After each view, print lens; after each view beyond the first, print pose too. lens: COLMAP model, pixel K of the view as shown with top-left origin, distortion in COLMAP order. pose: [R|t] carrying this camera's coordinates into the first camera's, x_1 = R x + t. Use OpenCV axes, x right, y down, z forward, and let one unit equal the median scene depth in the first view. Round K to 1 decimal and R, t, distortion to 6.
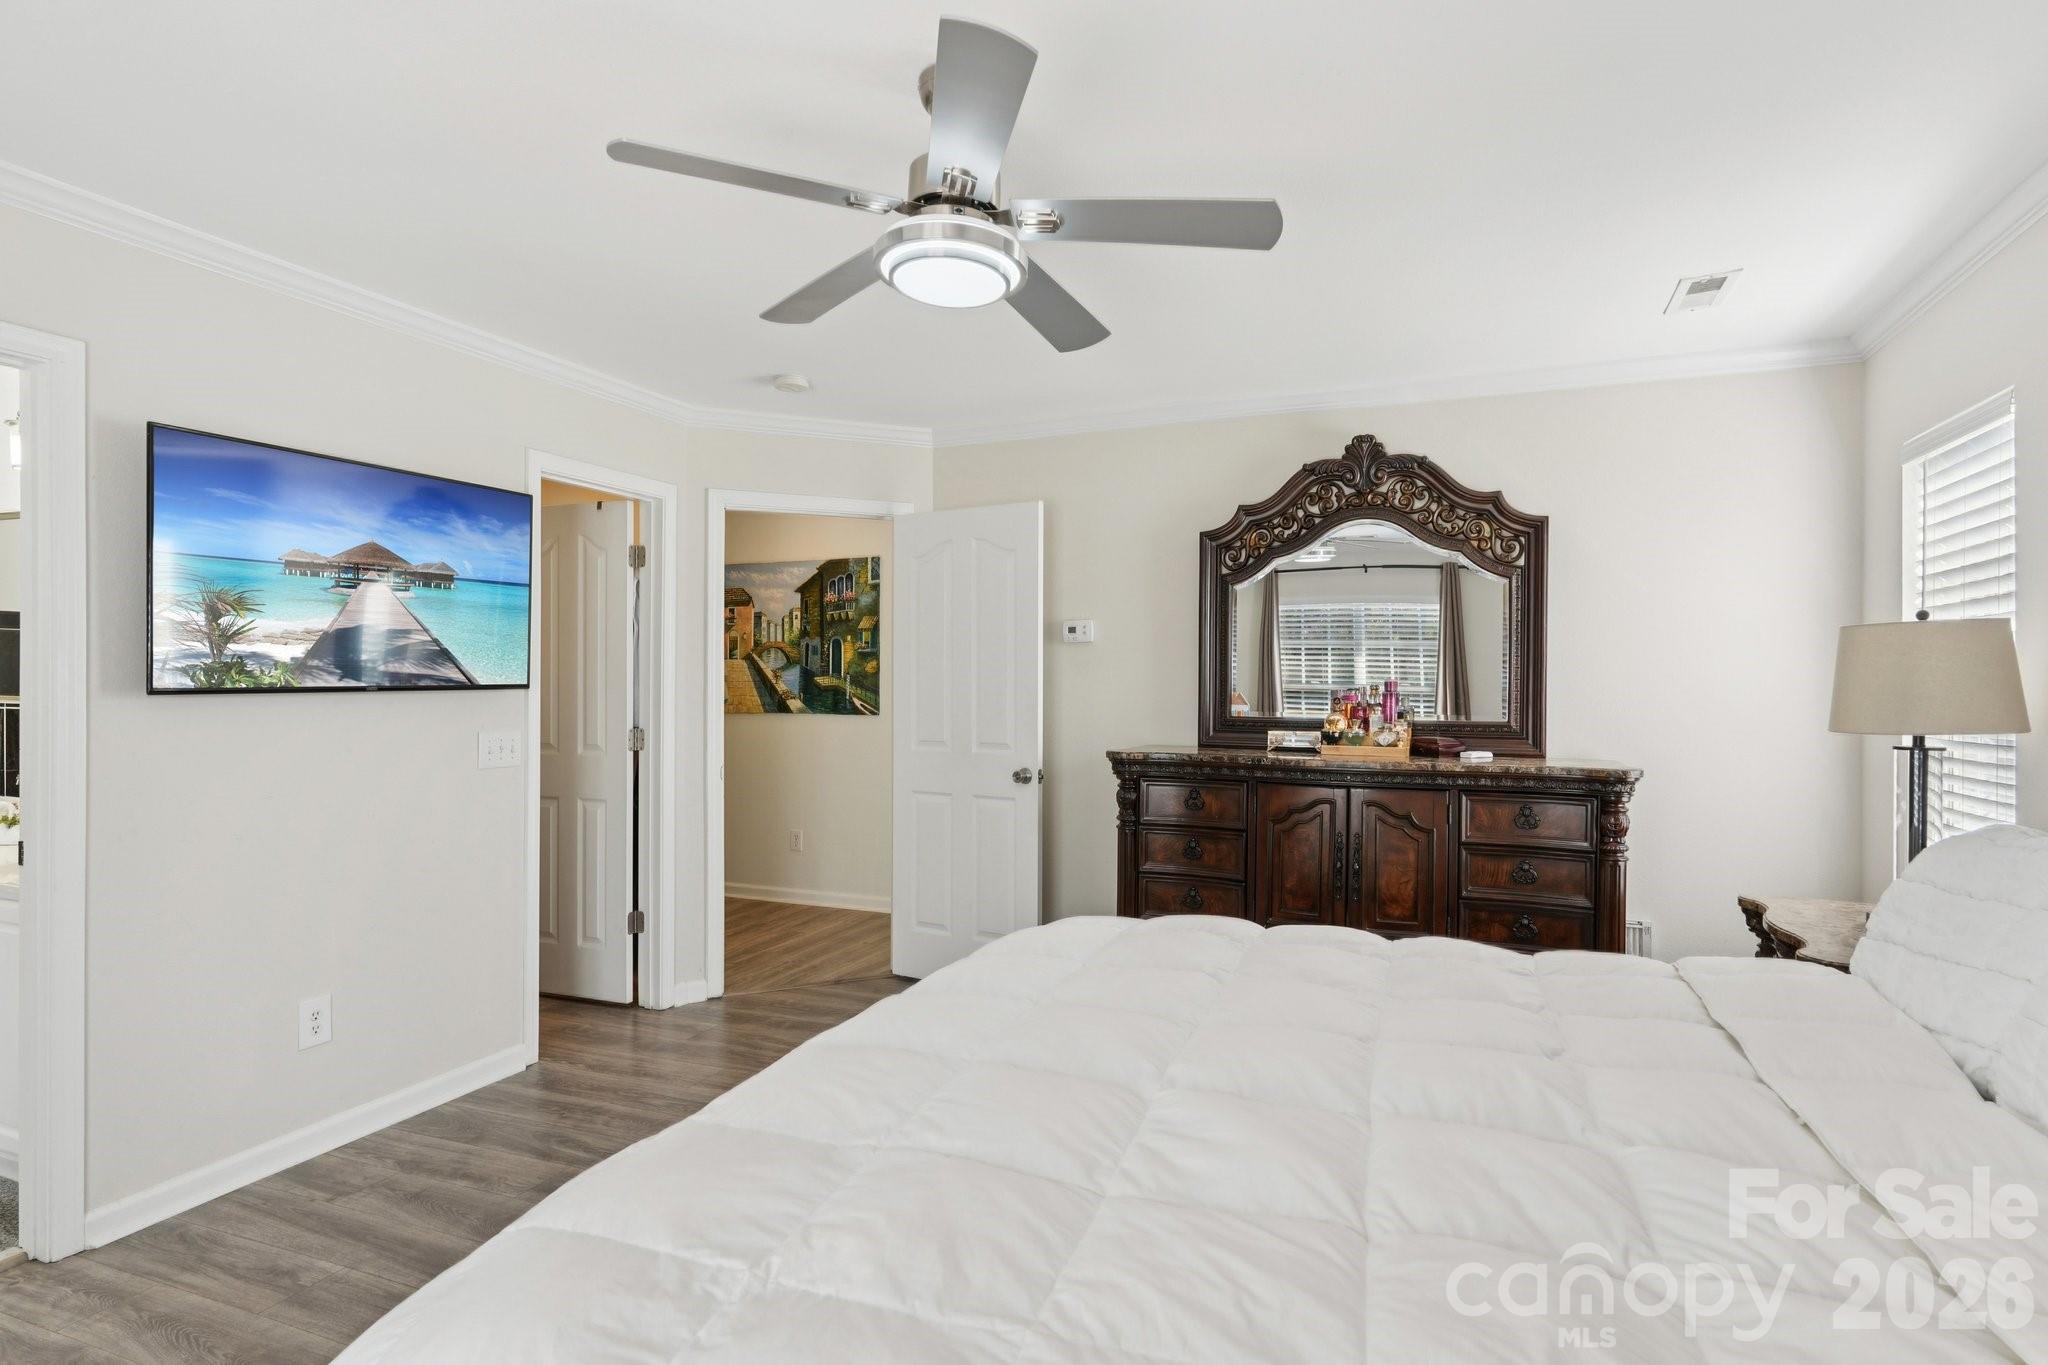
lens RADIAL K [[1051.7, 0, 1024.0], [0, 1051.7, 682.5], [0, 0, 1]] dist [0.004230, 0.000375]
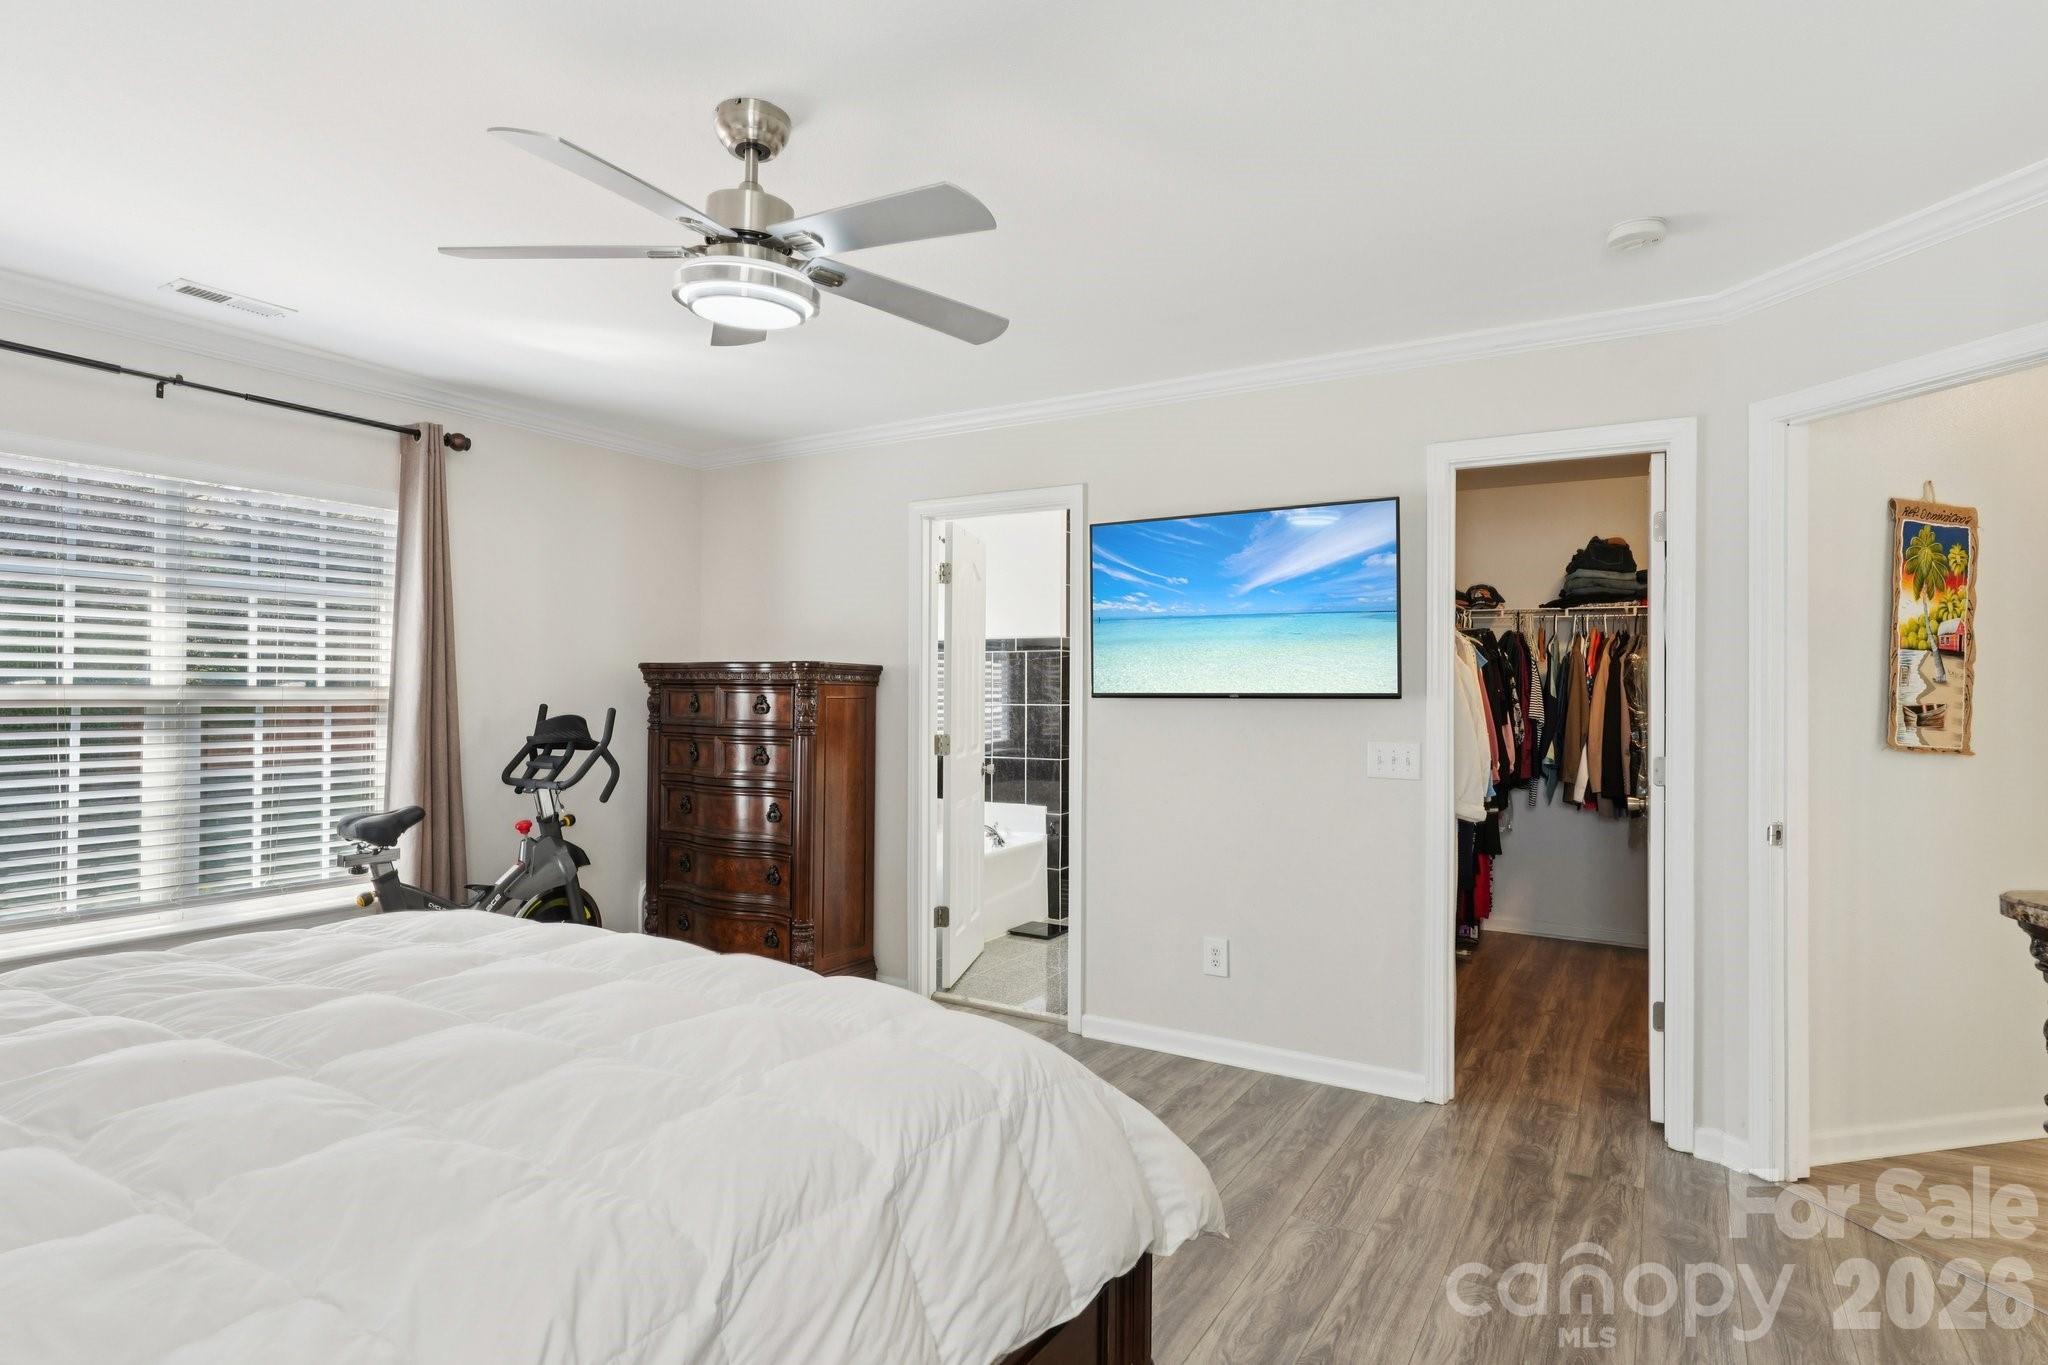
lens RADIAL K [[1051.7, 0, 1024.0], [0, 1051.7, 682.5], [0, 0, 1]] dist [0.004230, 0.000375]
pose [[-0.137978, -0.006438, -0.990414, 0.617901], [-0.008063, 0.999953, -0.005376, -0.000891], [0.990402, 0.007244, -0.138023, 0.937508]]
